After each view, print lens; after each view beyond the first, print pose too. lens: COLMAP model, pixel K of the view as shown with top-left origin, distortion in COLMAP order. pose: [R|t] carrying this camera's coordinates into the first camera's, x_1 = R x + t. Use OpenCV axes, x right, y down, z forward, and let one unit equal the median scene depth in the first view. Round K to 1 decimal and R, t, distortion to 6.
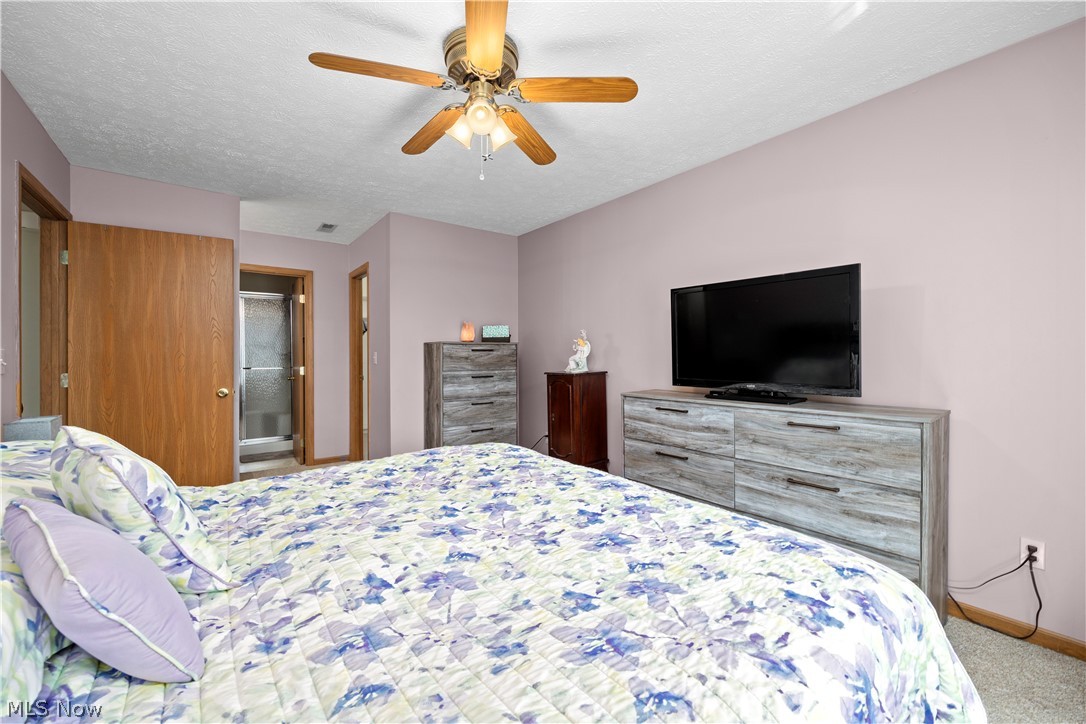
lens RADIAL K [[440.5, 0, 547.5], [0, 440.5, 356.6], [0, 0, 1]] dist [-0.002956, 0.000291]
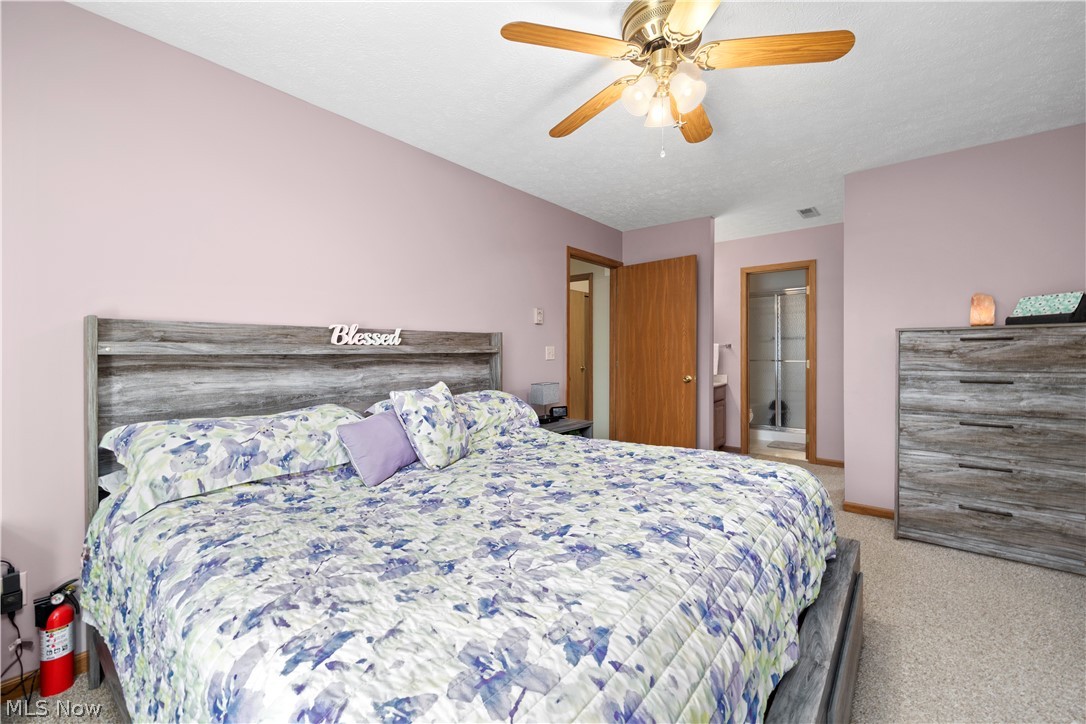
lens RADIAL K [[440.5, 0, 544.7], [0, 440.5, 352.8], [0, 0, 1]] dist [-0.002956, 0.000291]
pose [[0.210853, 0.005780, -0.977501, 0.725859], [0.004625, 0.999965, 0.006910, -0.004979], [0.977507, -0.005978, 0.210819, 0.596826]]
